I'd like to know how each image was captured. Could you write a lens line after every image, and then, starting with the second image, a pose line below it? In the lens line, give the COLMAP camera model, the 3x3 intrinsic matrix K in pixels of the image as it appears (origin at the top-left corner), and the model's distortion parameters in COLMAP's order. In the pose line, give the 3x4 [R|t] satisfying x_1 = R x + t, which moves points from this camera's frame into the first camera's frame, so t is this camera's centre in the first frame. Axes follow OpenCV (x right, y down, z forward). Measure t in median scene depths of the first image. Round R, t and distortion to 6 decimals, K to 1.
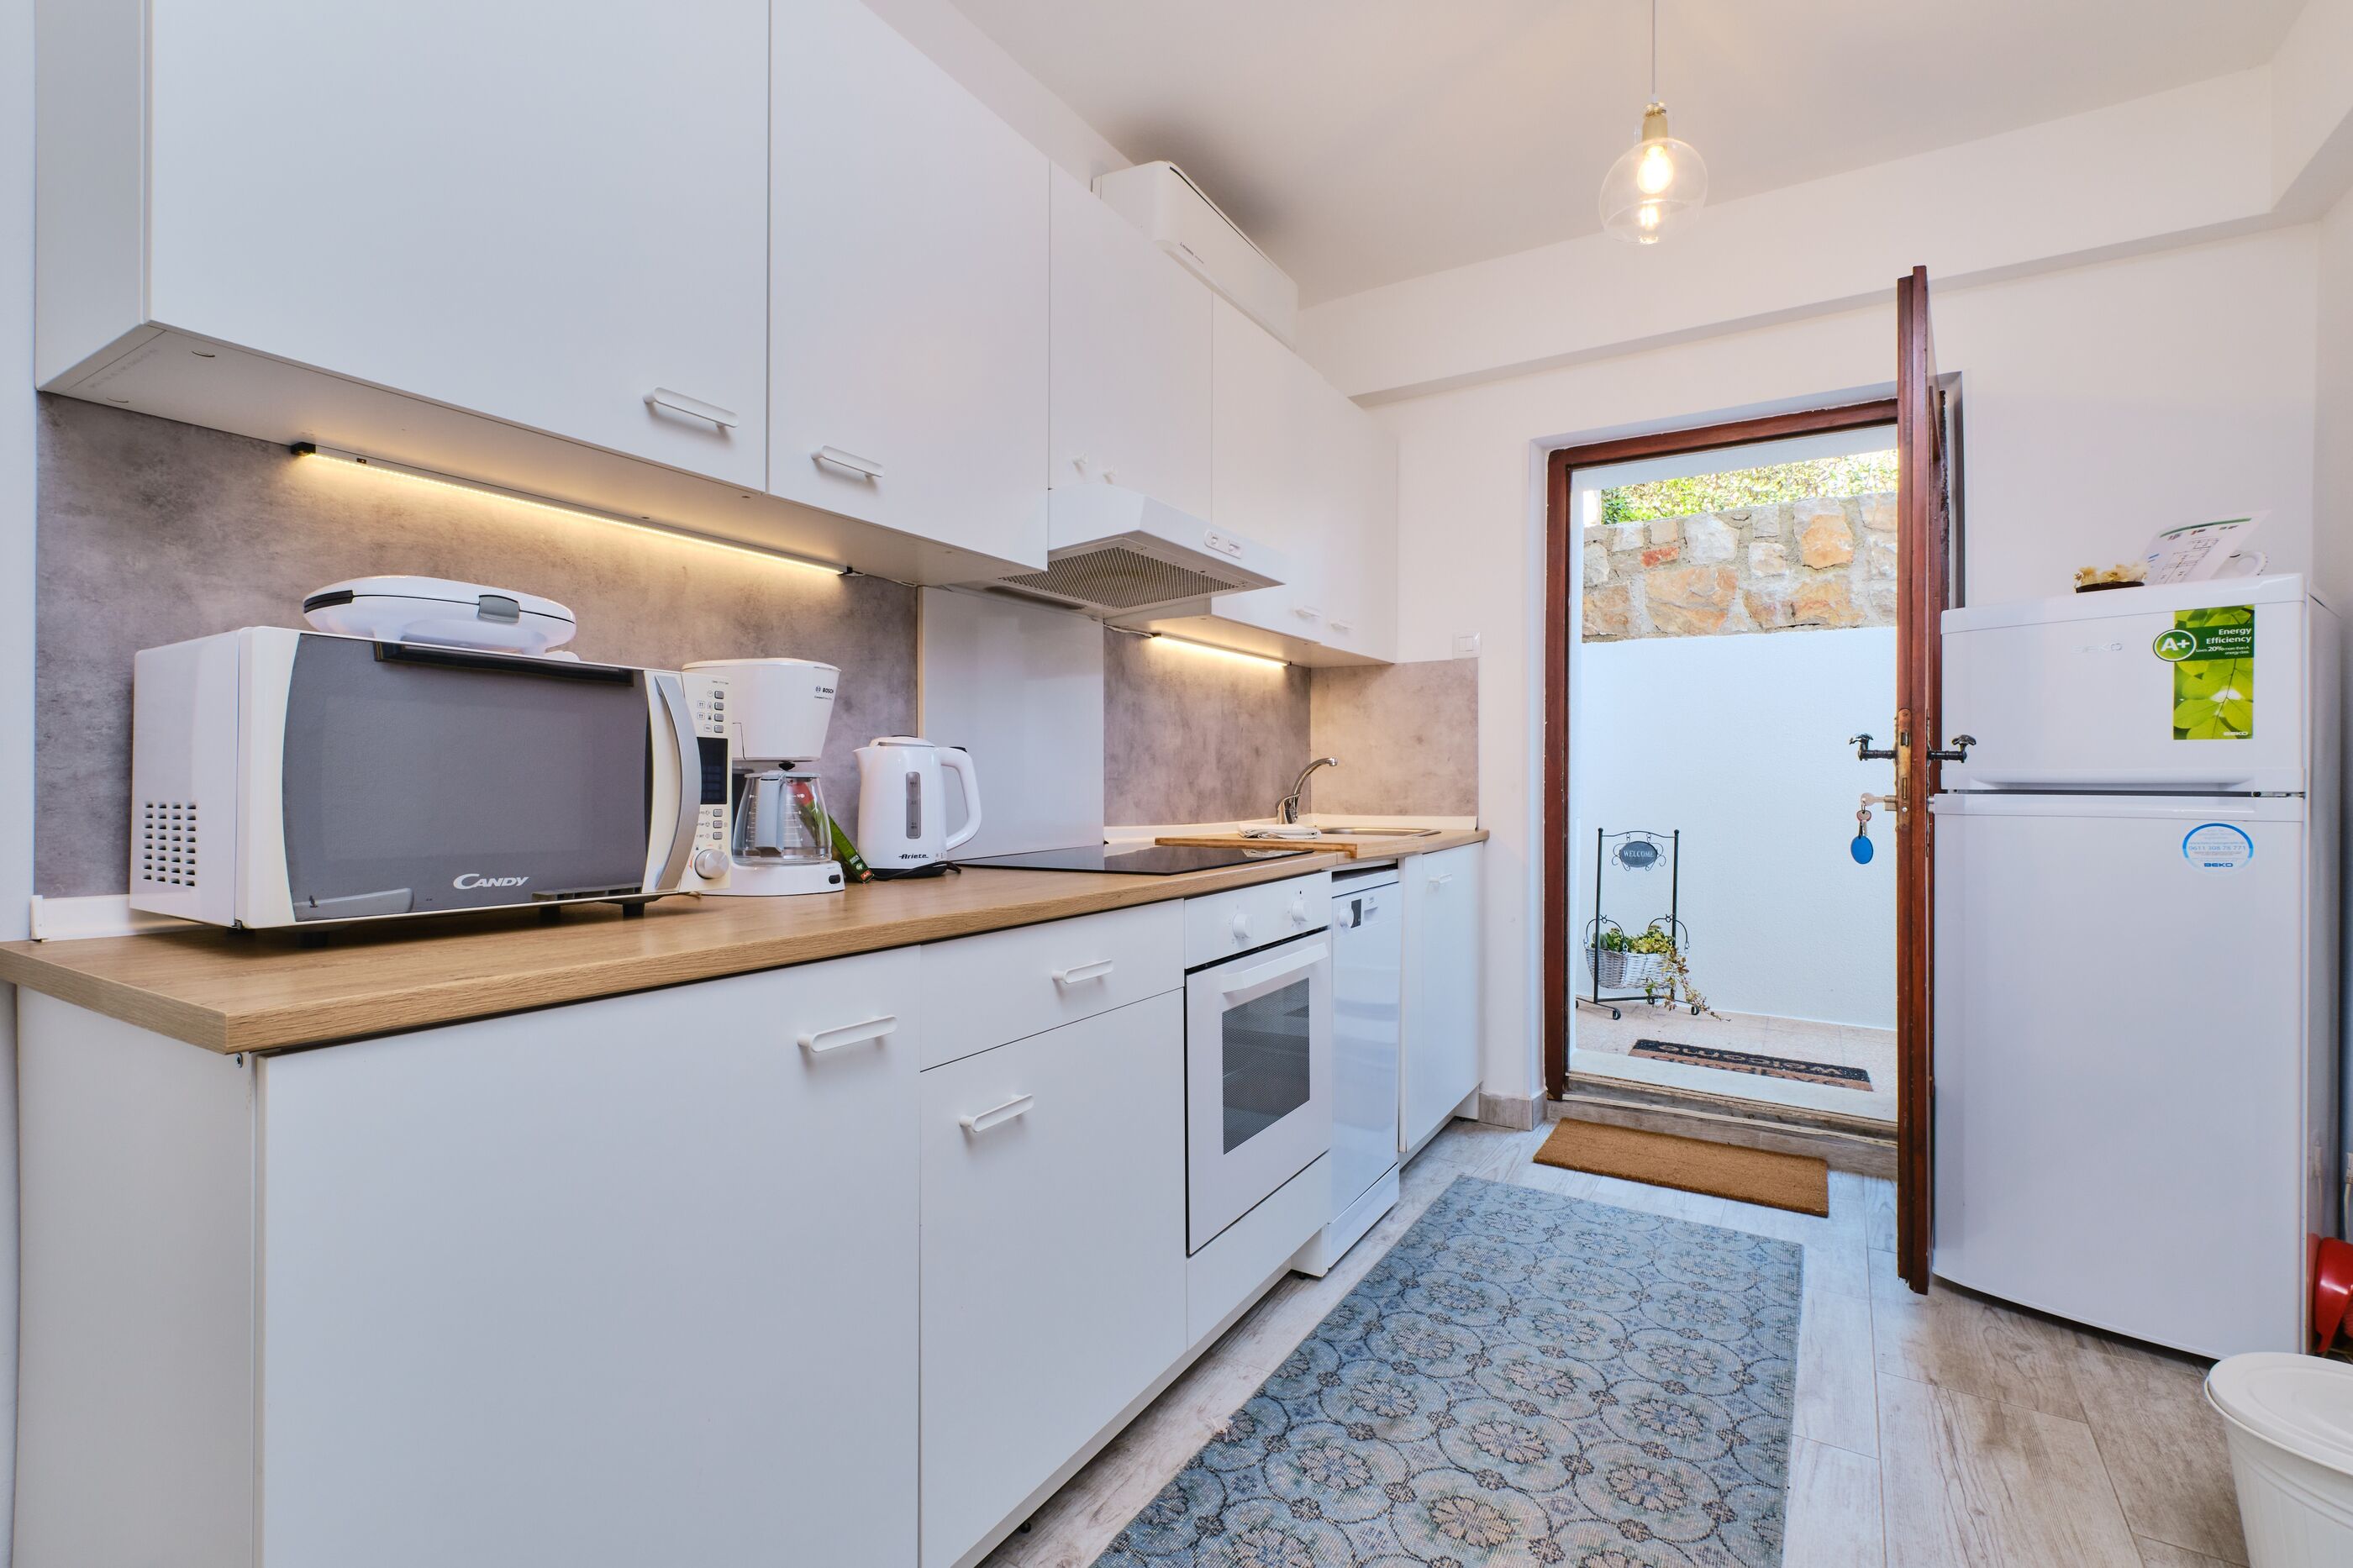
lens RADIAL K [[1065.7, 0, 1171.0], [0, 1065.7, 776.9], [0, 0, 1]] dist [0.000149, -0.000061]
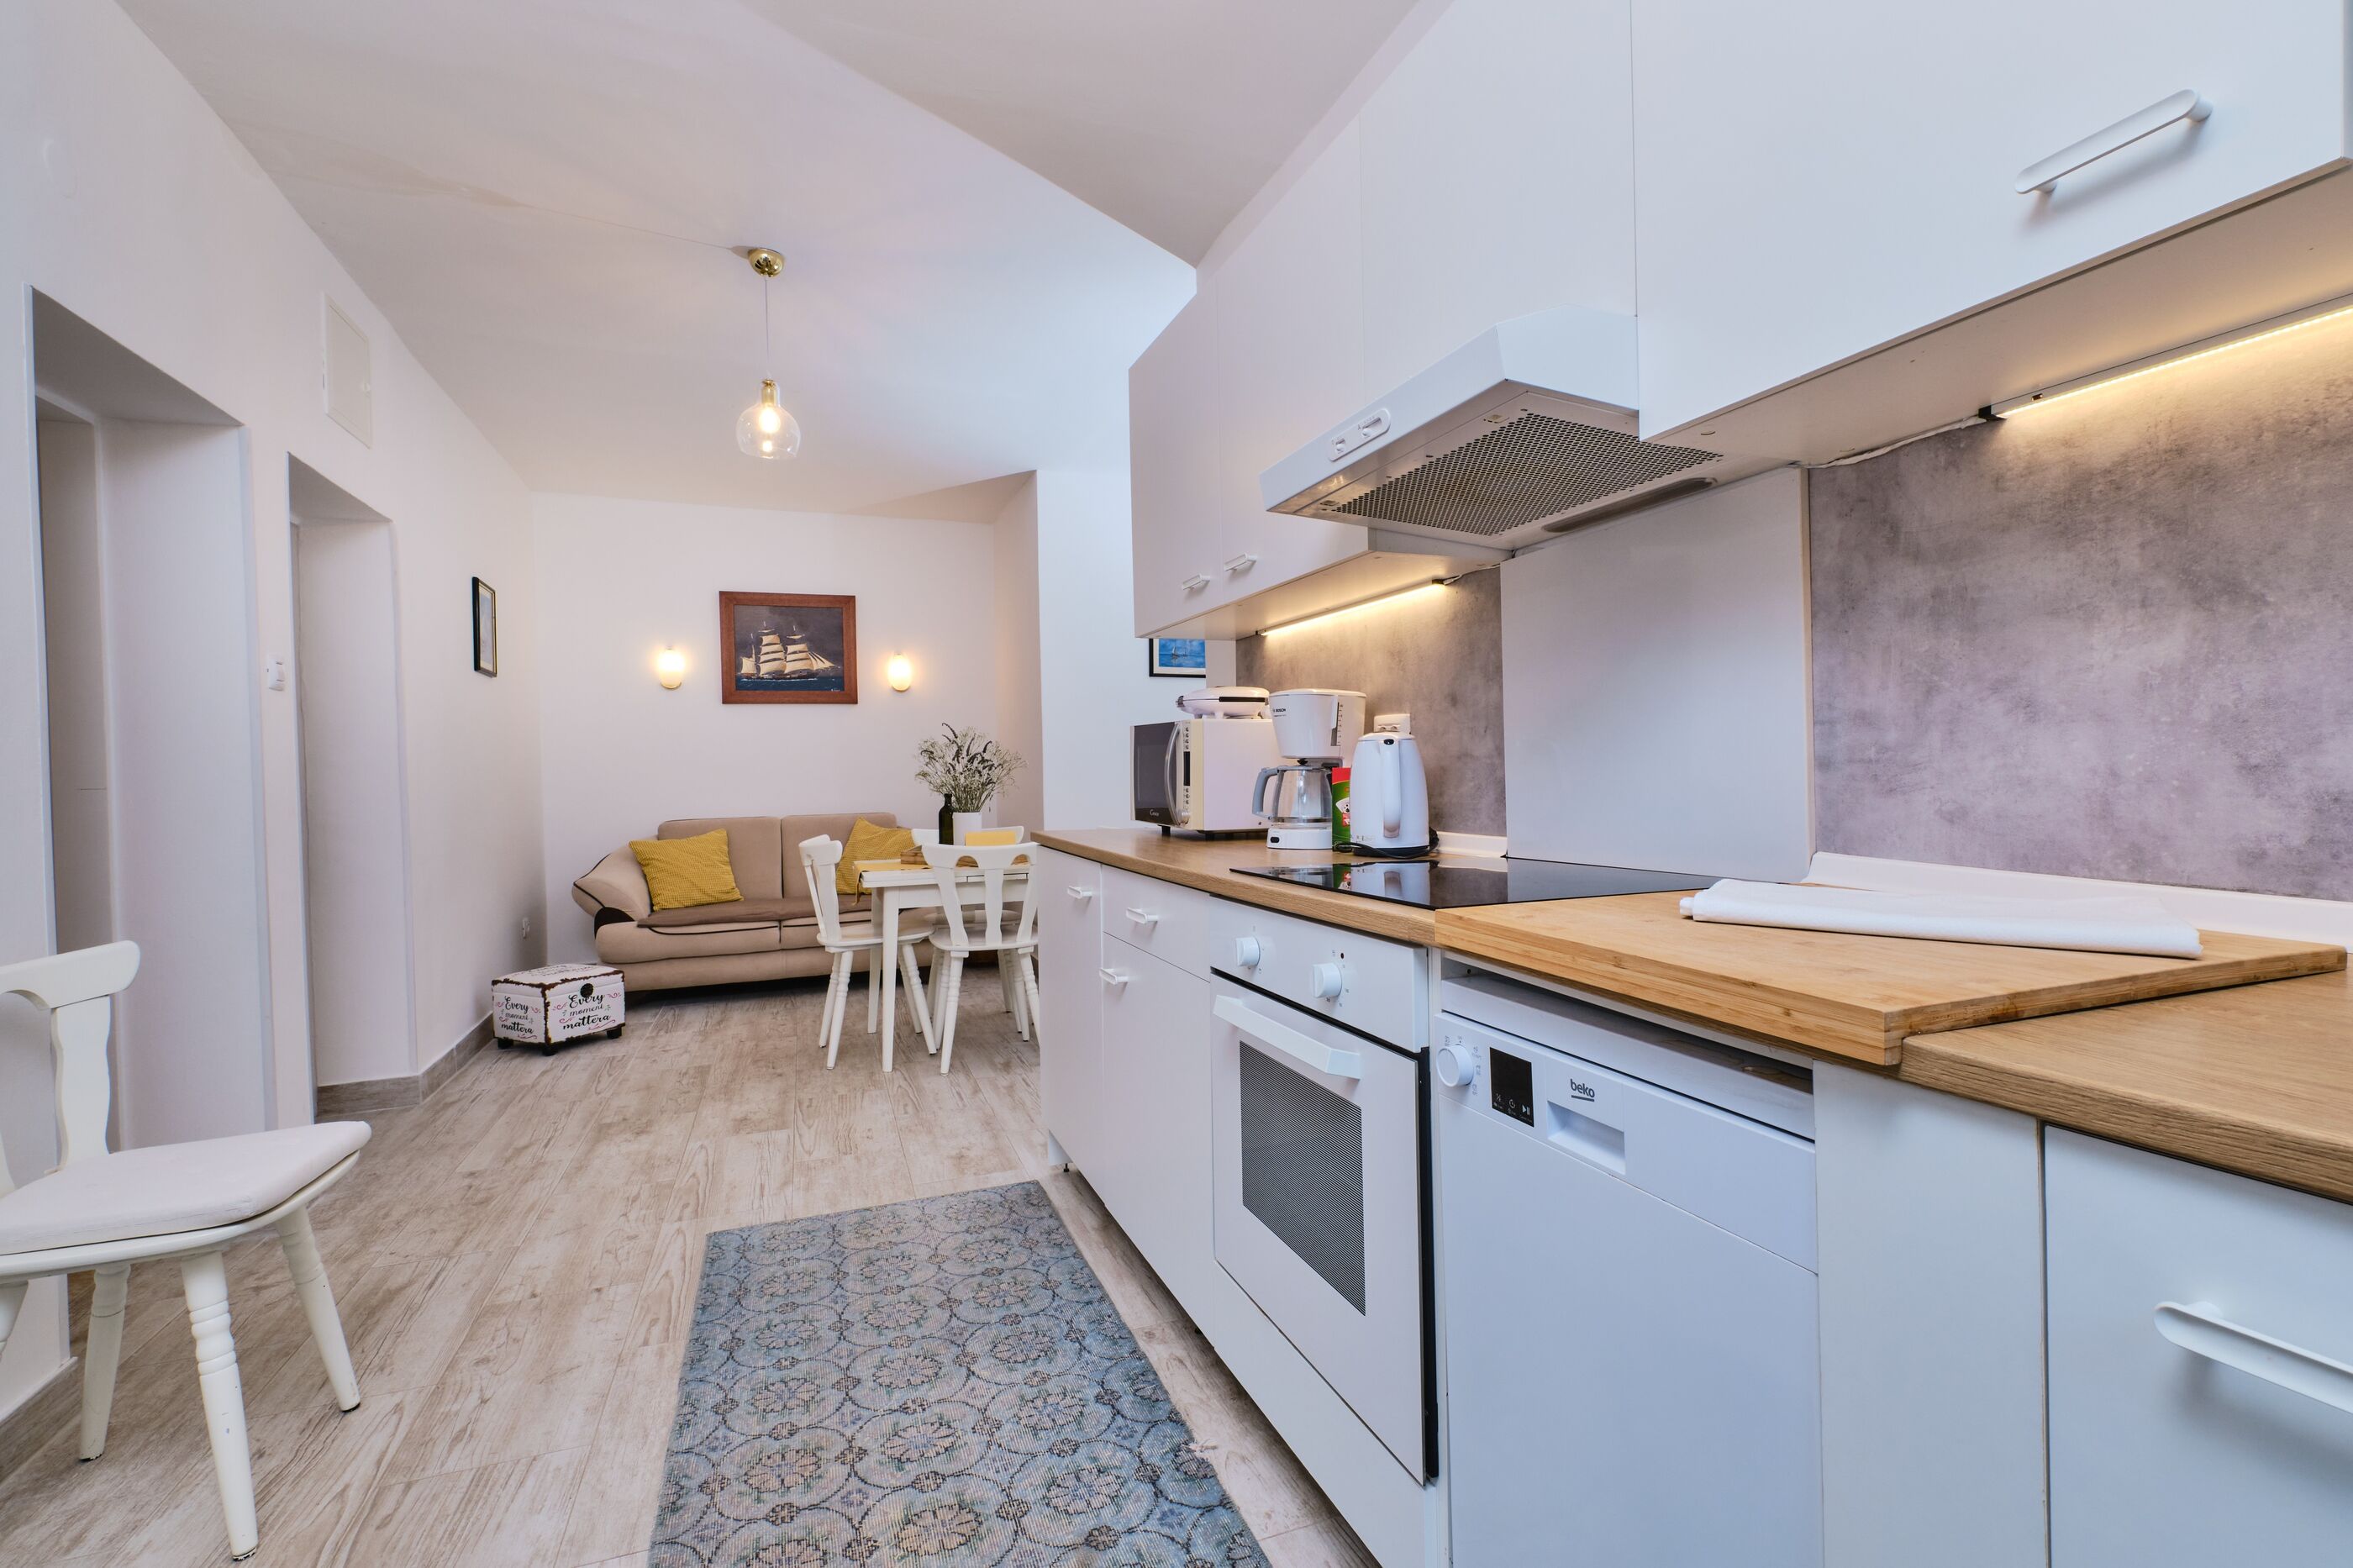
lens RADIAL K [[1037.2, 0, 1176.5], [0, 1037.2, 784.0], [0, 0, 1]] dist [-0.001861, 0.000017]
pose [[-0.613059, 0.020370, -0.789774, 0.720284], [0.020794, 0.999737, 0.009645, 0.001892], [0.789763, -0.010509, -0.613322, 1.432498]]
